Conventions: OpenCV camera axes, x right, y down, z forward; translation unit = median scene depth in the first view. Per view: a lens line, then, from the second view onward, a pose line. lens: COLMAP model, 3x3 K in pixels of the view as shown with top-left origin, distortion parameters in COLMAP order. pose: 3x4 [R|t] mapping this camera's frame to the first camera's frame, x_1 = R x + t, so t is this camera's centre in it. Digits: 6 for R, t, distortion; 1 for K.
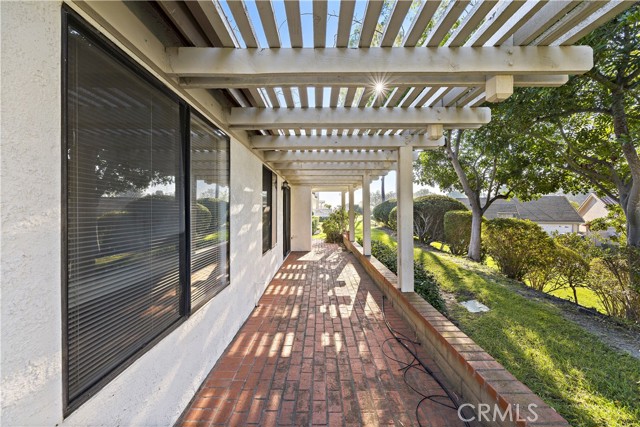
lens RADIAL K [[272.5, 0, 322.1], [0, 272.5, 212.4], [0, 0, 1]] dist [0.002794, 0.000605]
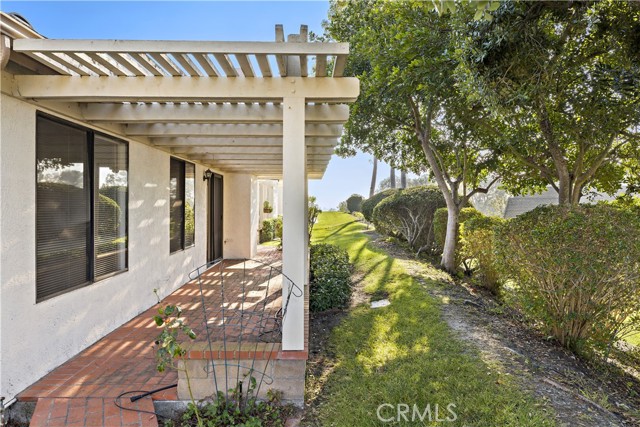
lens RADIAL K [[470.3, 0, 319.8], [0, 470.3, 211.0], [0, 0, 1]] dist [0.006936, -0.002550]
pose [[0.999940, 0.007894, 0.007572, 0.284588], [-0.007933, 0.999955, 0.005210, -0.001207], [-0.007531, -0.005269, 0.999958, -0.618577]]
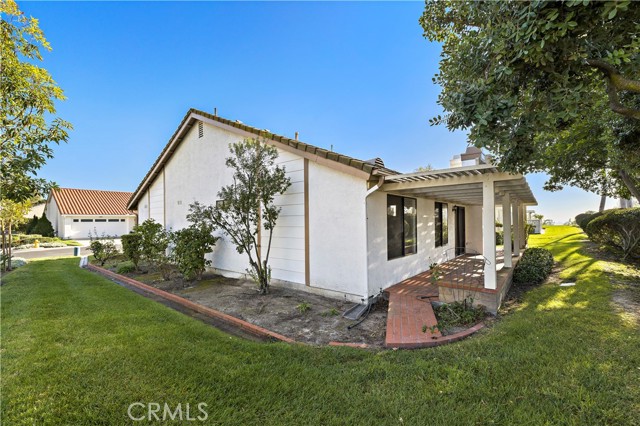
lens RADIAL K [[272.5, 0, 322.2], [0, 272.5, 215.2], [0, 0, 1]] dist [0.002794, 0.000605]
pose [[0.769082, -0.017243, -0.638917, 0.425931], [-0.000237, 0.999628, -0.027263, -0.023303], [0.639149, 0.021120, 0.768792, -1.066154]]
